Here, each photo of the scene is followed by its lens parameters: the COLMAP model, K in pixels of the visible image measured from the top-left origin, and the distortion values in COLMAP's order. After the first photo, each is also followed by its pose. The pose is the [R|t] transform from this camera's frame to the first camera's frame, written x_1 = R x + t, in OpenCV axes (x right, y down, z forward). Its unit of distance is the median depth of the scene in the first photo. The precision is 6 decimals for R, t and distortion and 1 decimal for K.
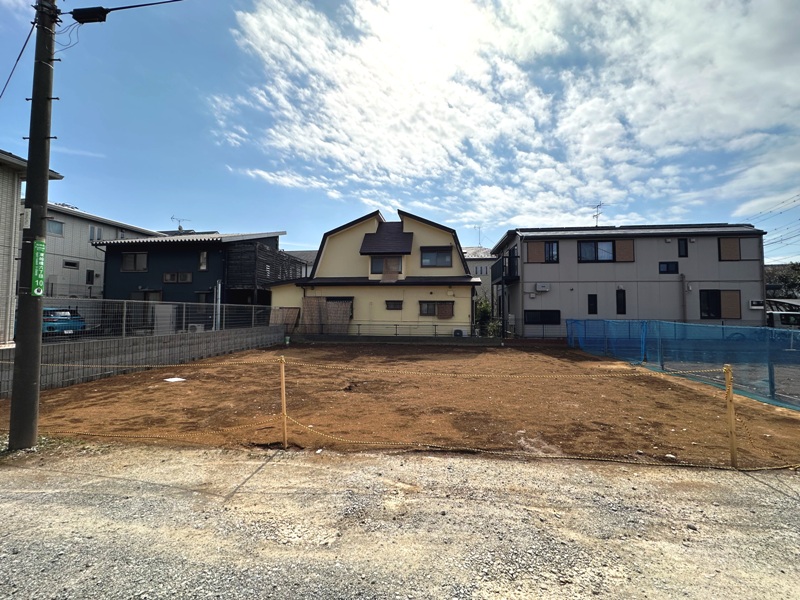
lens RADIAL K [[319.6, 0, 397.0], [0, 319.6, 305.7], [0, 0, 1]] dist [-0.000966, 0.000361]
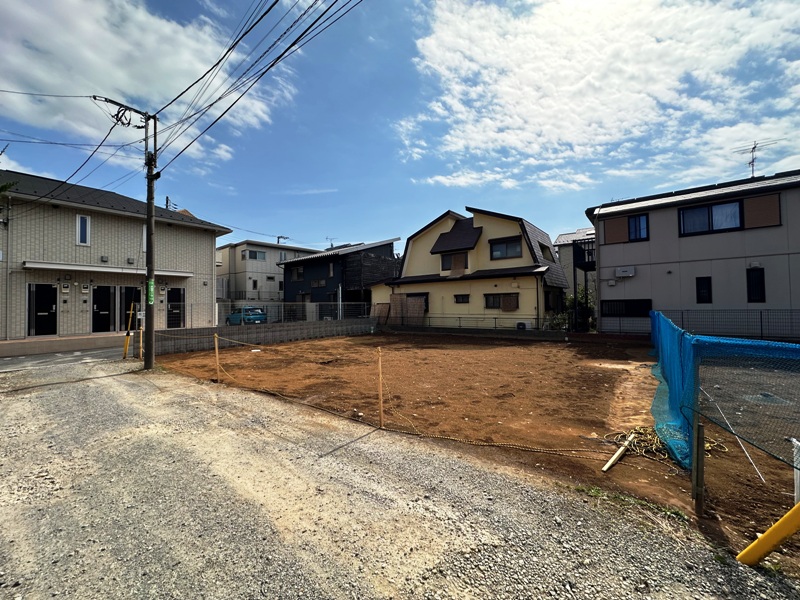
lens RADIAL K [[319.6, 0, 401.4], [0, 319.6, 296.3], [0, 0, 1]] dist [-0.000966, 0.000361]
pose [[0.860945, -0.033392, -0.507601, 0.333579], [0.028709, 0.999442, -0.017055, 0.002123], [0.507887, 0.000111, 0.861423, -0.009591]]
